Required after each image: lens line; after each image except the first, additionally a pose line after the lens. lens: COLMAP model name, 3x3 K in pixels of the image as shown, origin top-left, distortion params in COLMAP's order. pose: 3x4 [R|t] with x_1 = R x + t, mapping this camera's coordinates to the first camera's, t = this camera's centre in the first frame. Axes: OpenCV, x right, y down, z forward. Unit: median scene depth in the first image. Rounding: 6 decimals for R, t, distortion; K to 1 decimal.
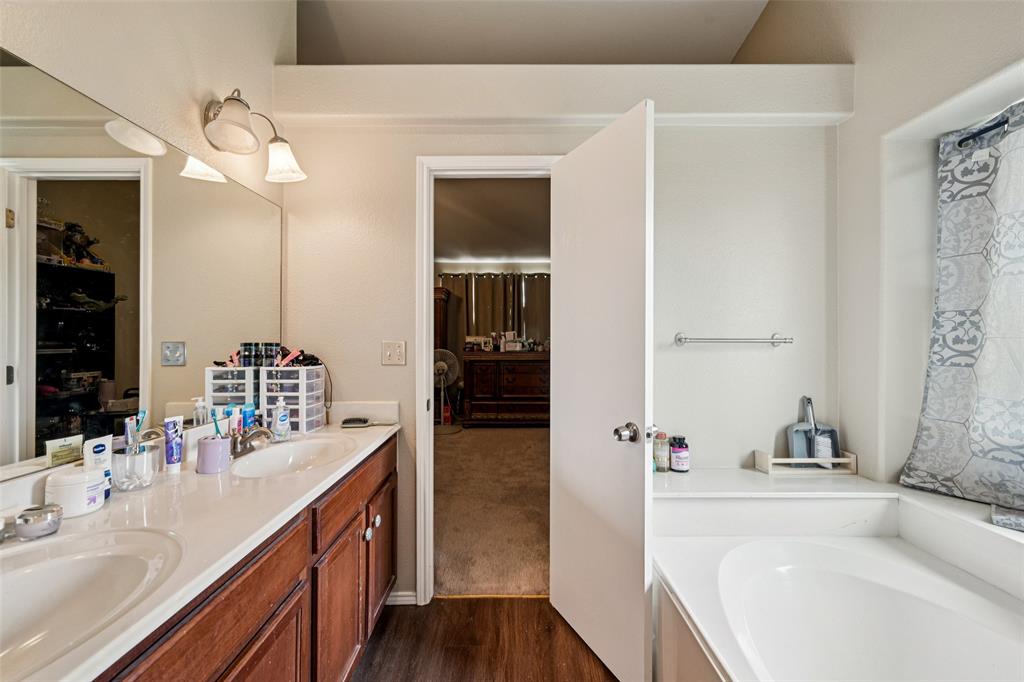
lens RADIAL K [[411.5, 0, 512.3], [0, 411.5, 337.6], [0, 0, 1]] dist [-0.000500, -0.000212]
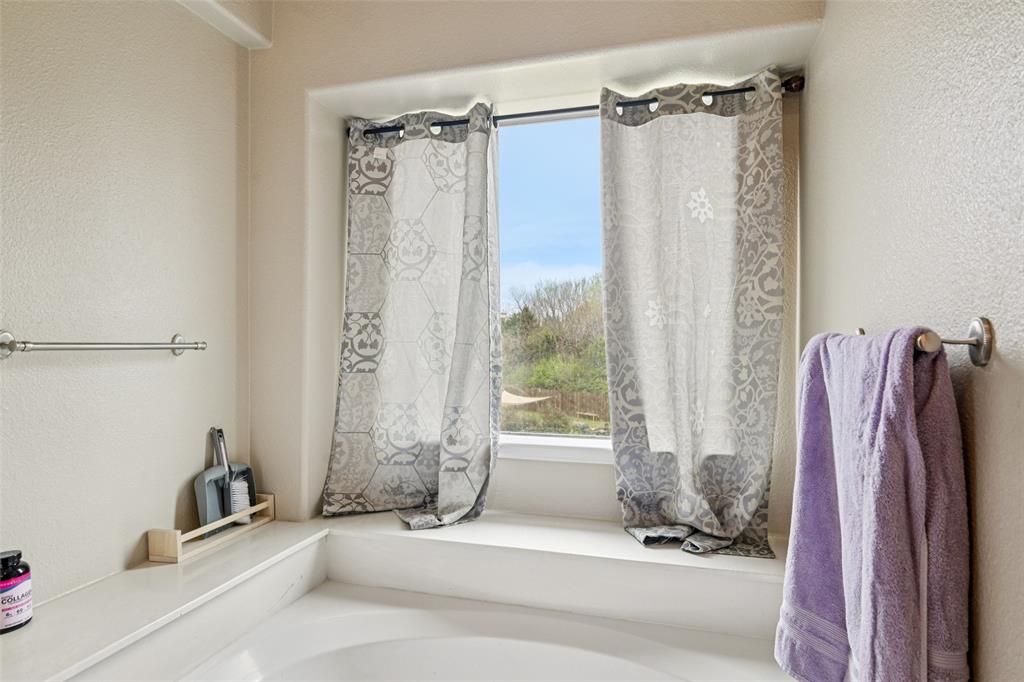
lens RADIAL K [[564.8, 0, 513.7], [0, 564.8, 346.9], [0, 0, 1]] dist [0.000628, 0.000544]
pose [[0.271742, -0.007025, 0.962344, -0.057055], [-0.000377, 0.999973, 0.007406, 0.002133], [-0.962370, -0.002375, 0.271732, 0.317837]]
